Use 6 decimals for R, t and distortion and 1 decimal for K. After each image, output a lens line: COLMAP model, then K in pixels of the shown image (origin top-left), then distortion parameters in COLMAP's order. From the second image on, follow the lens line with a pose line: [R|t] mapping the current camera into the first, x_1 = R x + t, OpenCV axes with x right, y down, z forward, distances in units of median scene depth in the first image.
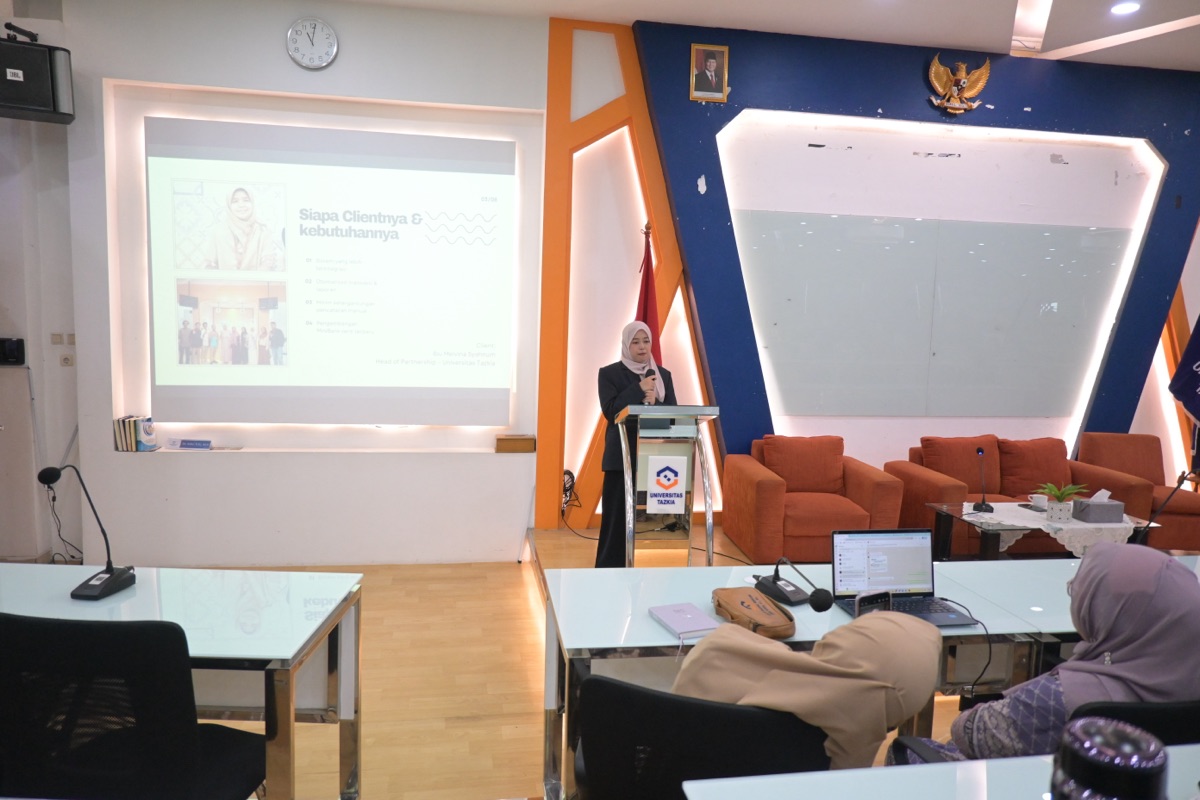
lens RADIAL K [[807.7, 0, 600.0], [0, 807.7, 400.0], [0, 0, 1]] dist [0.000570, 0.000001]
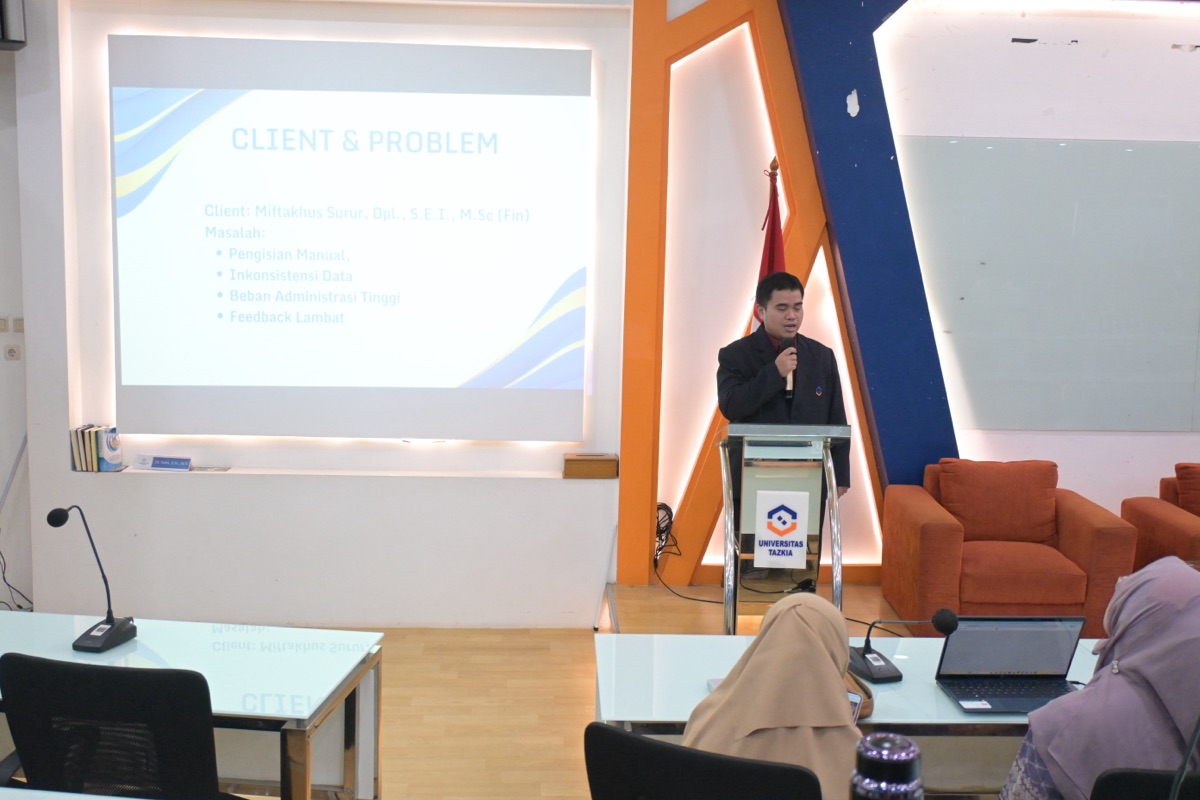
lens RADIAL K [[1256.6, 0, 600.0], [0, 1256.6, 400.0], [0, 0, 1]] dist [-0.003659, 0.012461]
pose [[0.993021, 0.005006, -0.117834, 0.037896], [-0.003483, 0.999908, 0.013133, -0.021122], [0.117889, -0.012631, 0.992946, -0.122982]]
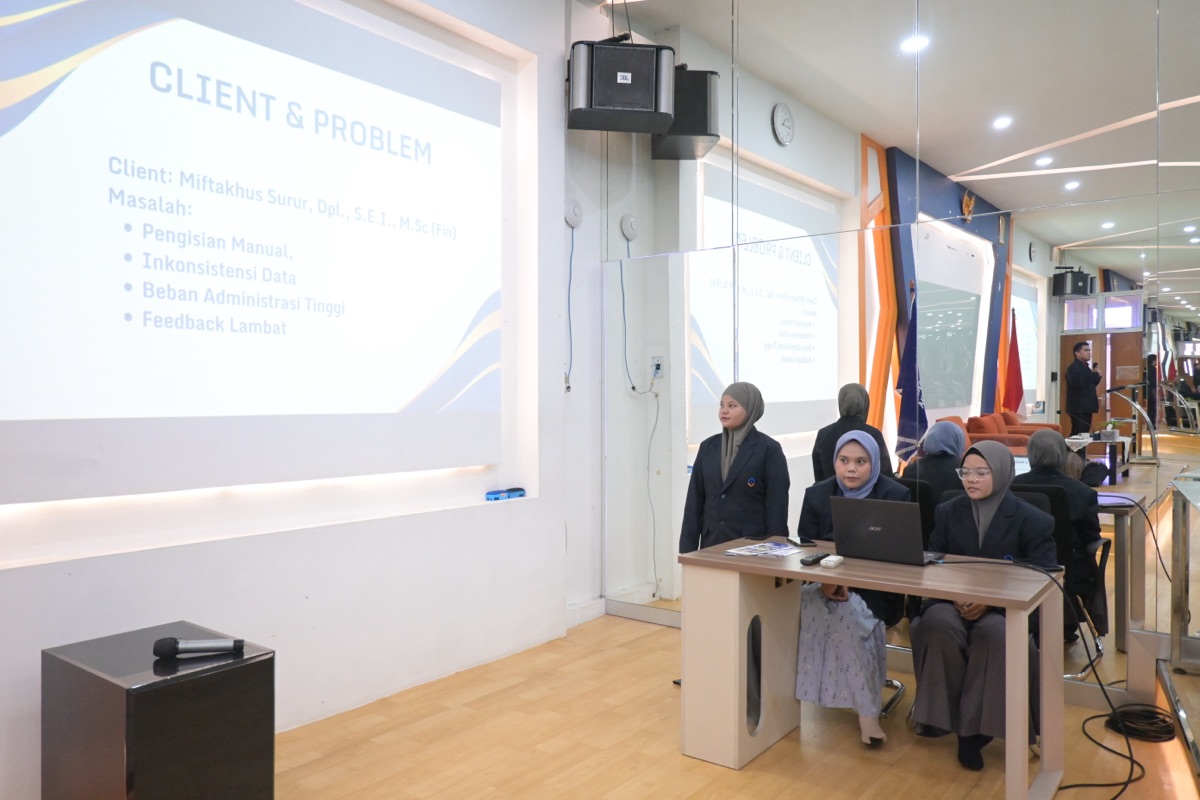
lens RADIAL K [[861.0, 0, 600.0], [0, 861.0, 400.0], [0, 0, 1]] dist [-0.003119, 0.003492]
pose [[0.737162, -0.029125, 0.675089, -0.540465], [0.090440, 0.994334, -0.055858, 0.024841], [-0.669637, 0.102232, 0.735619, 0.333567]]
